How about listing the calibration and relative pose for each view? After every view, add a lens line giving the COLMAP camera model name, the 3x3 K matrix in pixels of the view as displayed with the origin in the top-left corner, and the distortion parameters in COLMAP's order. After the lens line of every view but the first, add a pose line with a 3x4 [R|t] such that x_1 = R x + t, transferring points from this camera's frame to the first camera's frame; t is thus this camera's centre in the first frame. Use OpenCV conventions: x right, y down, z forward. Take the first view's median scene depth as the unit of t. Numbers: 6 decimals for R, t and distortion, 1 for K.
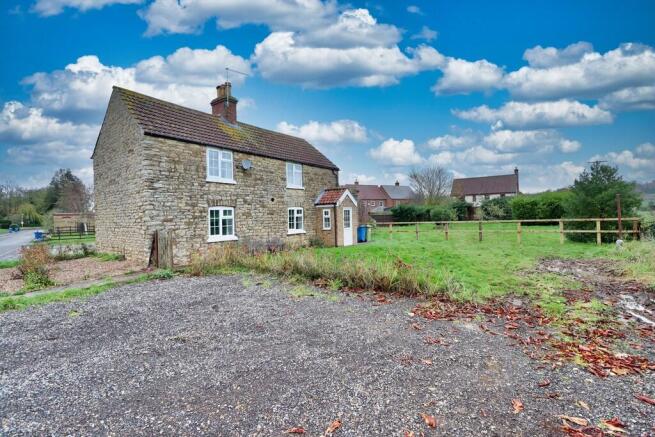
lens RADIAL K [[305.1, 0, 330.5], [0, 305.1, 216.6], [0, 0, 1]] dist [-0.001569, -0.011016]
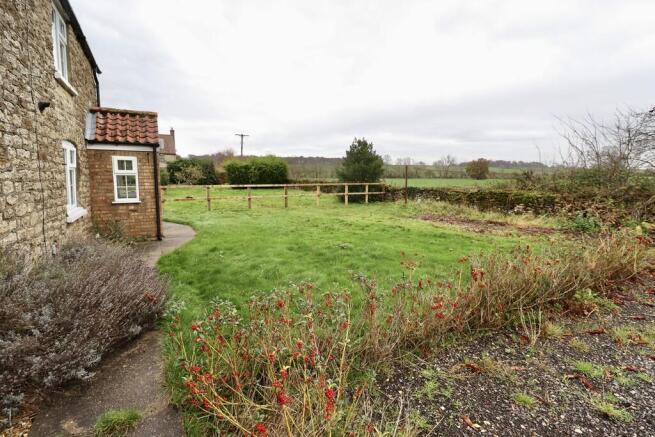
lens RADIAL K [[305.1, 0, 330.5], [0, 305.1, 216.6], [0, 0, 1]] dist [-0.001569, -0.011016]
pose [[0.392874, -0.091428, 0.915036, -0.304286], [-0.018683, 0.994046, 0.107344, 0.009998], [-0.919402, -0.059268, 0.388827, 0.561636]]
